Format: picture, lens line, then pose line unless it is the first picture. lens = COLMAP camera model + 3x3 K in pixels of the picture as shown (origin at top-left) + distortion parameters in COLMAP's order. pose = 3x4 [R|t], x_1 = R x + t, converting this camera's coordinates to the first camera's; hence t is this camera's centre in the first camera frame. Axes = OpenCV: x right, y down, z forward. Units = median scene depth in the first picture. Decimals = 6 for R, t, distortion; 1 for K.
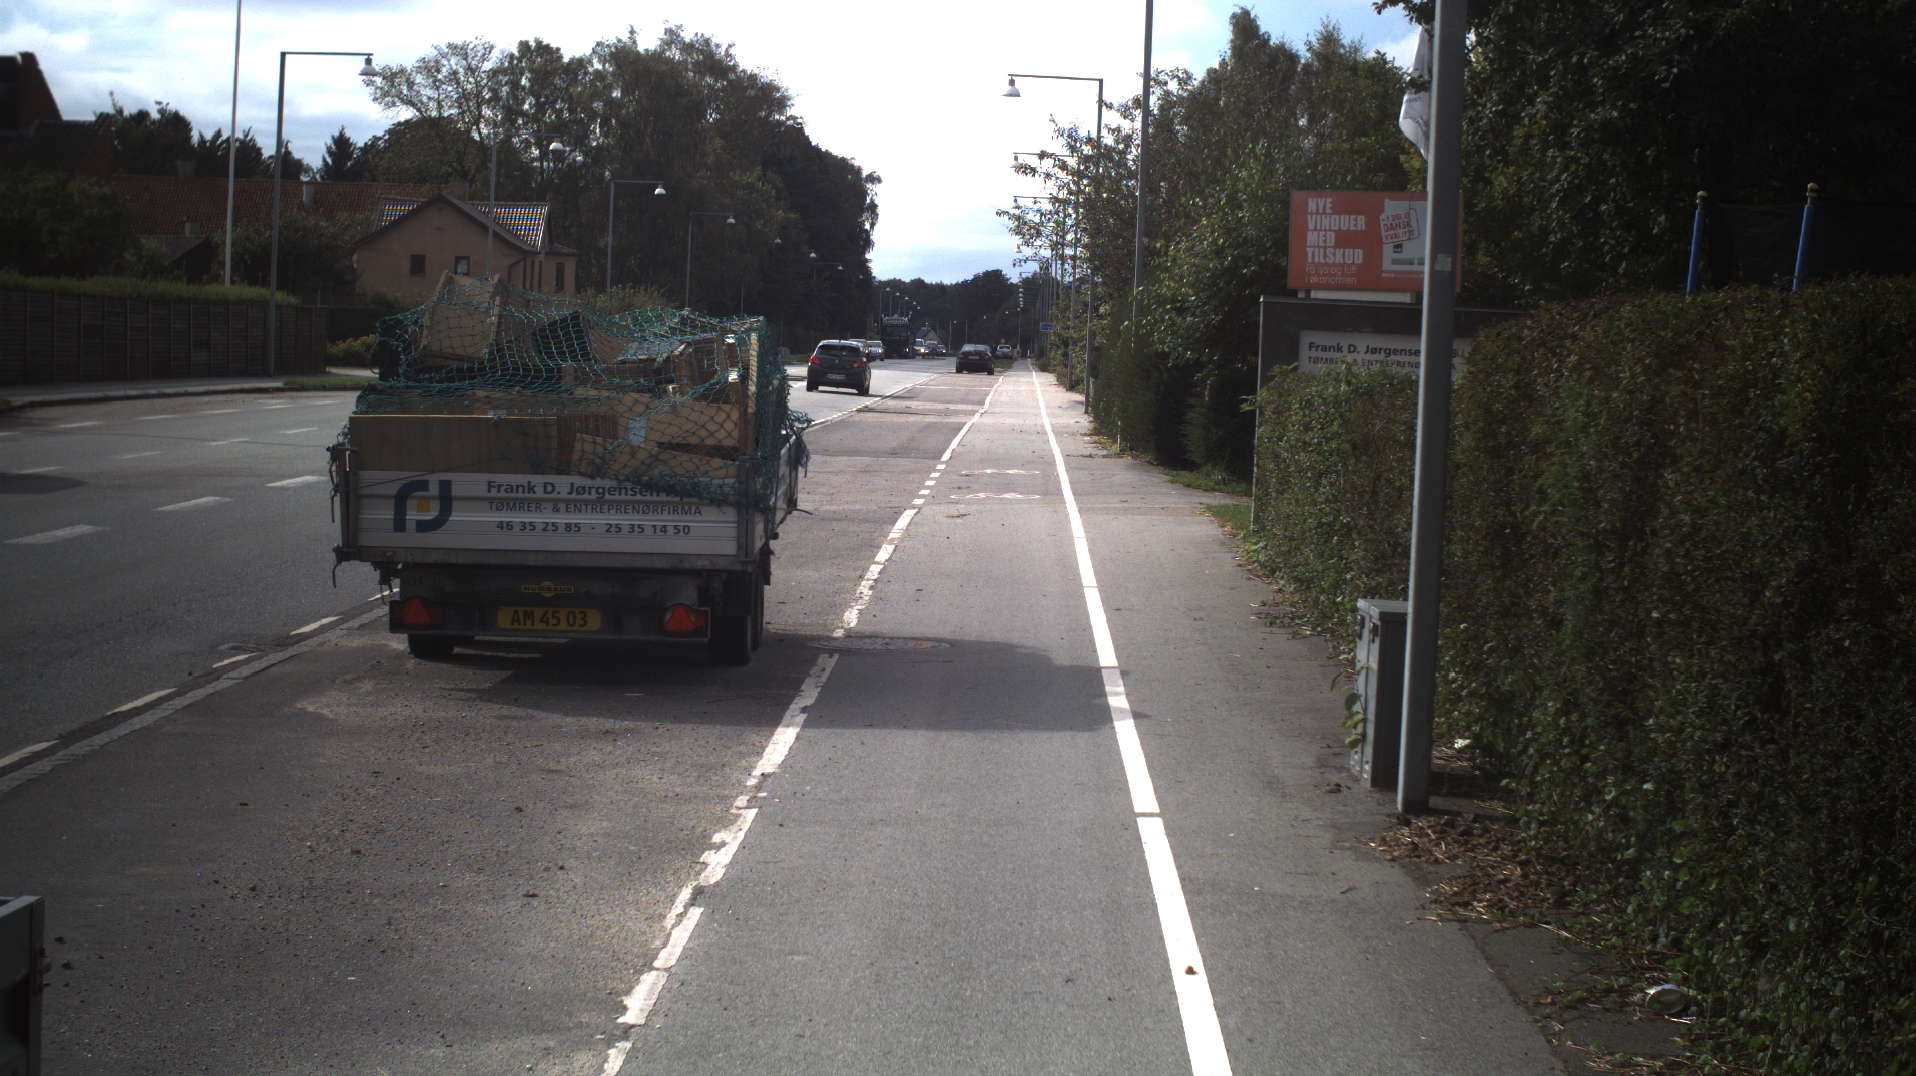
lens RADIAL K [[3255.8, 0, 958.0], [0, 3255.8, 538.0], [0, 0, 1]] dist [-0.276632, 0.243466]
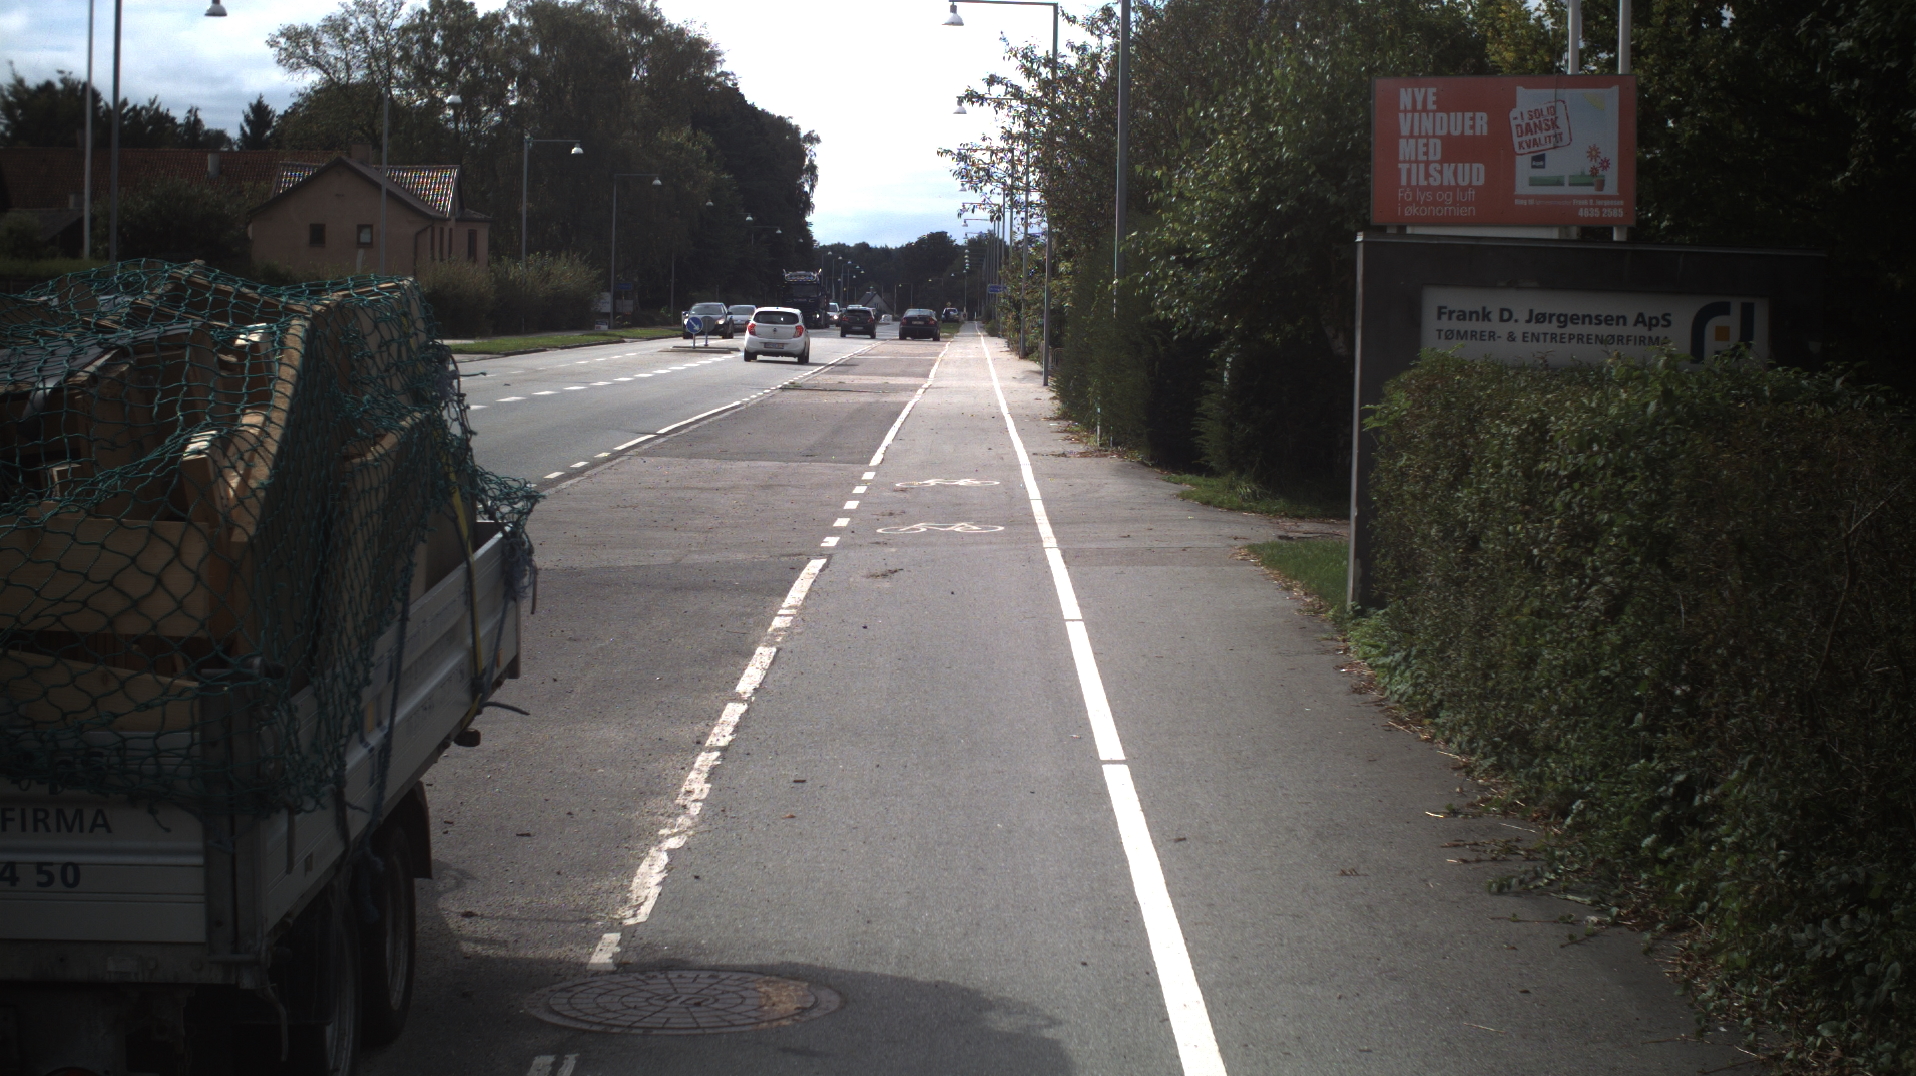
lens RADIAL K [[3255.8, 0, 958.0], [0, 3255.8, 538.0], [0, 0, 1]] dist [-0.276632, 0.243466]
pose [[0.999709, -0.018723, 0.015239, 0.002652], [0.018549, 0.999762, 0.011467, -0.011287], [-0.015450, -0.011181, 0.999818, 0.174428]]
